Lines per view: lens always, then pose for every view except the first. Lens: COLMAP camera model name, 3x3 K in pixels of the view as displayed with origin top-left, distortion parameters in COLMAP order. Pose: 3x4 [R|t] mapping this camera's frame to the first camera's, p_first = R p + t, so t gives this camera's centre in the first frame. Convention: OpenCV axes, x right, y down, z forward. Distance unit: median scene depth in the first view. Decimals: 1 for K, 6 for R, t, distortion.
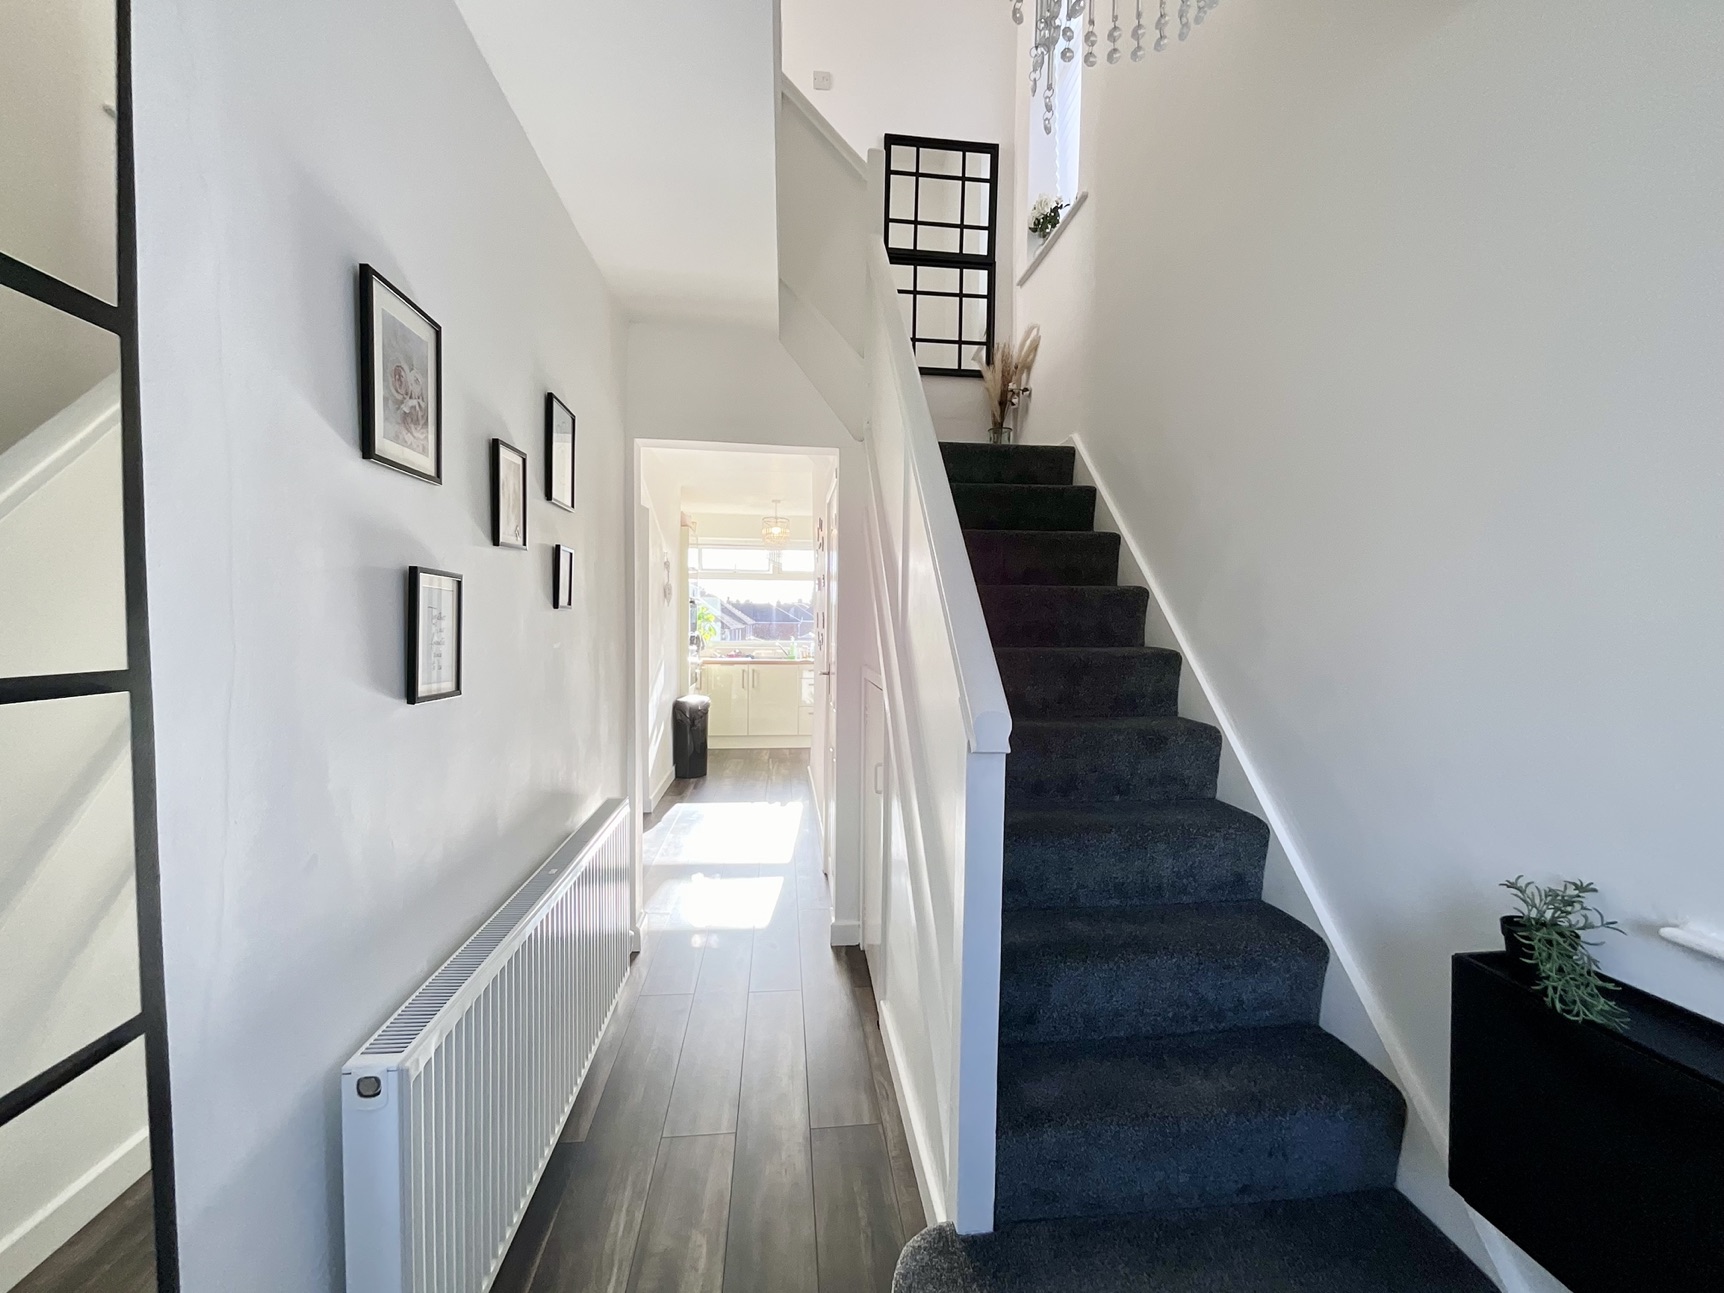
lens RADIAL K [[699.7, 0, 861.5], [0, 699.7, 645.7], [0, 0, 1]] dist [-0.004097, 0.000436]
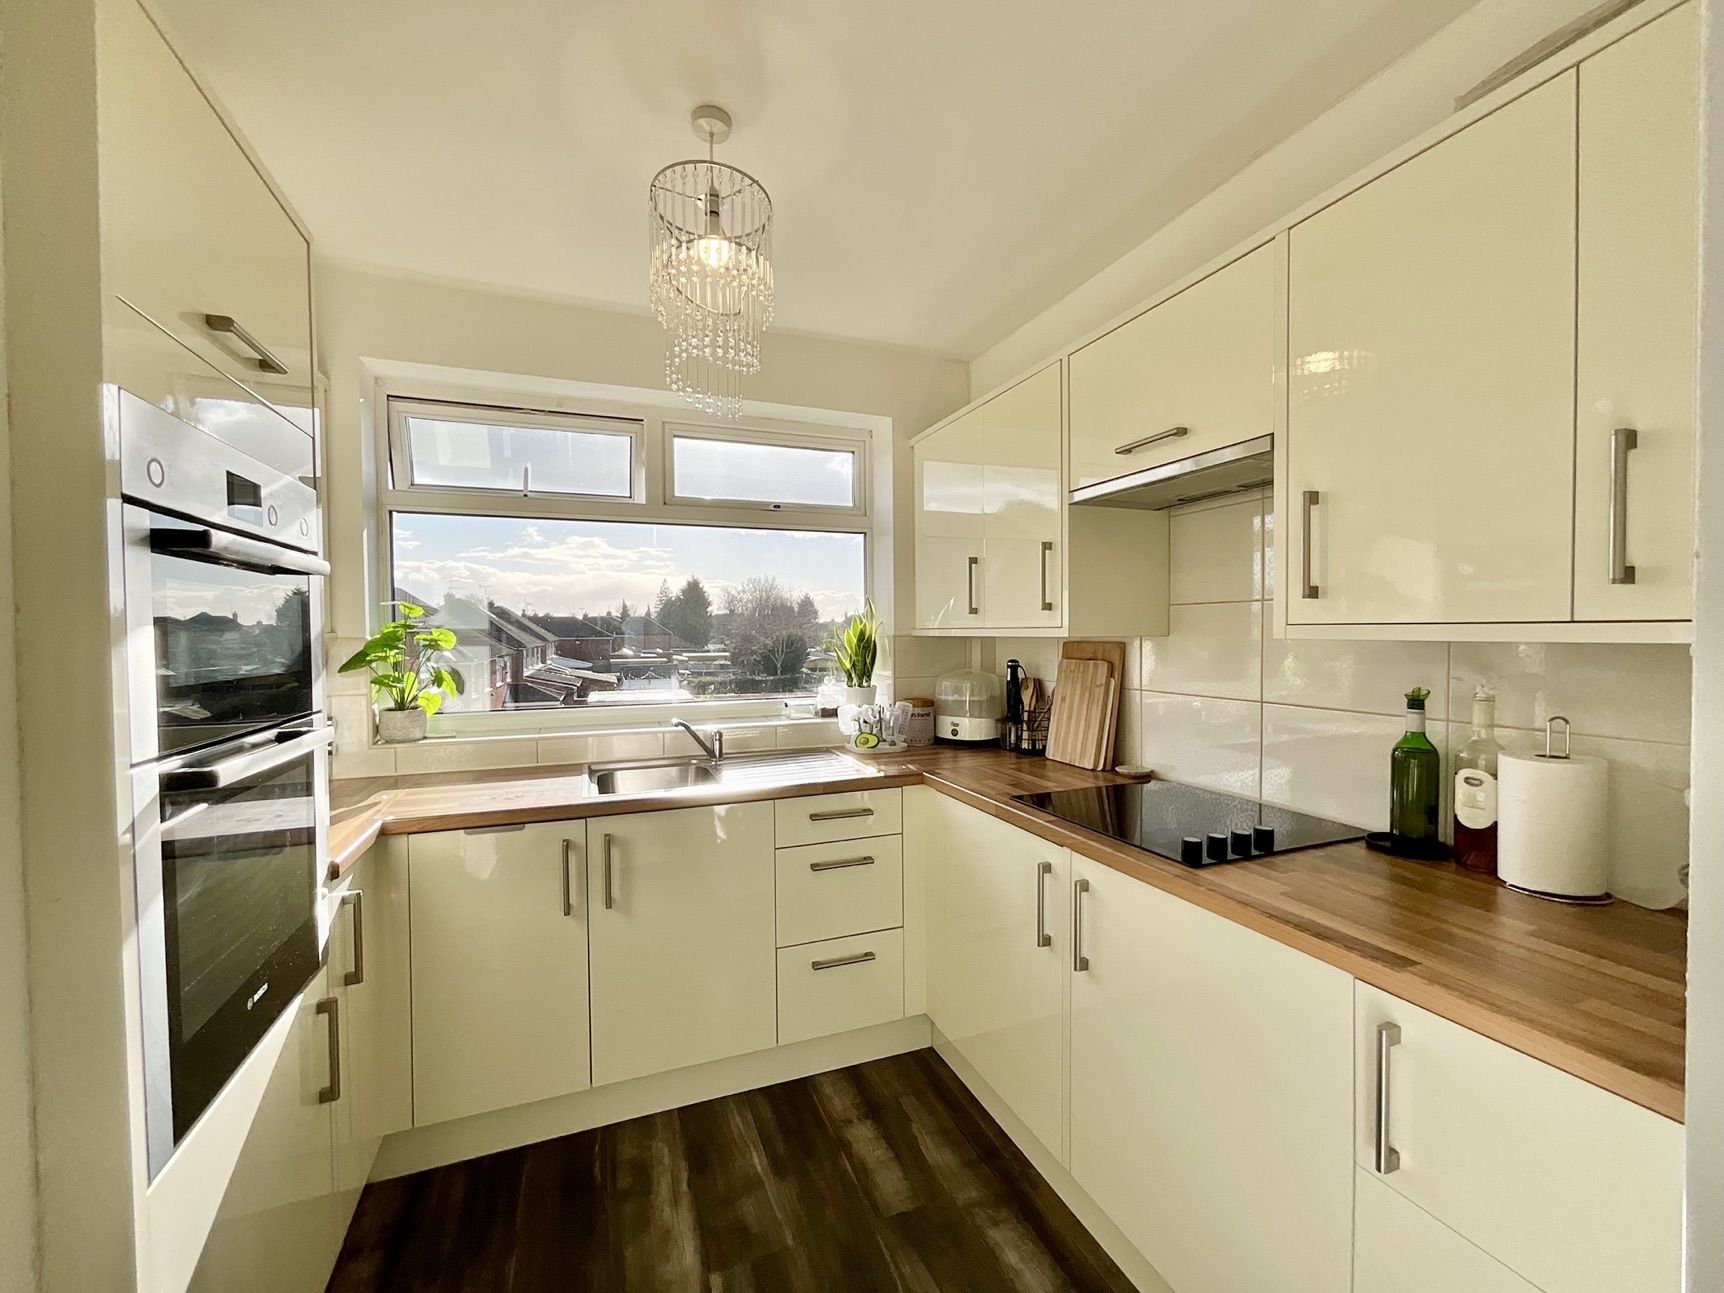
lens RADIAL K [[699.7, 0, 862.9], [0, 699.7, 645.8], [0, 0, 1]] dist [-0.004097, 0.000436]
pose [[0.965471, -0.025157, 0.259293, -0.033695], [0.028994, 0.999519, -0.010982, -0.008150], [-0.258892, 0.018121, 0.965736, 0.189616]]
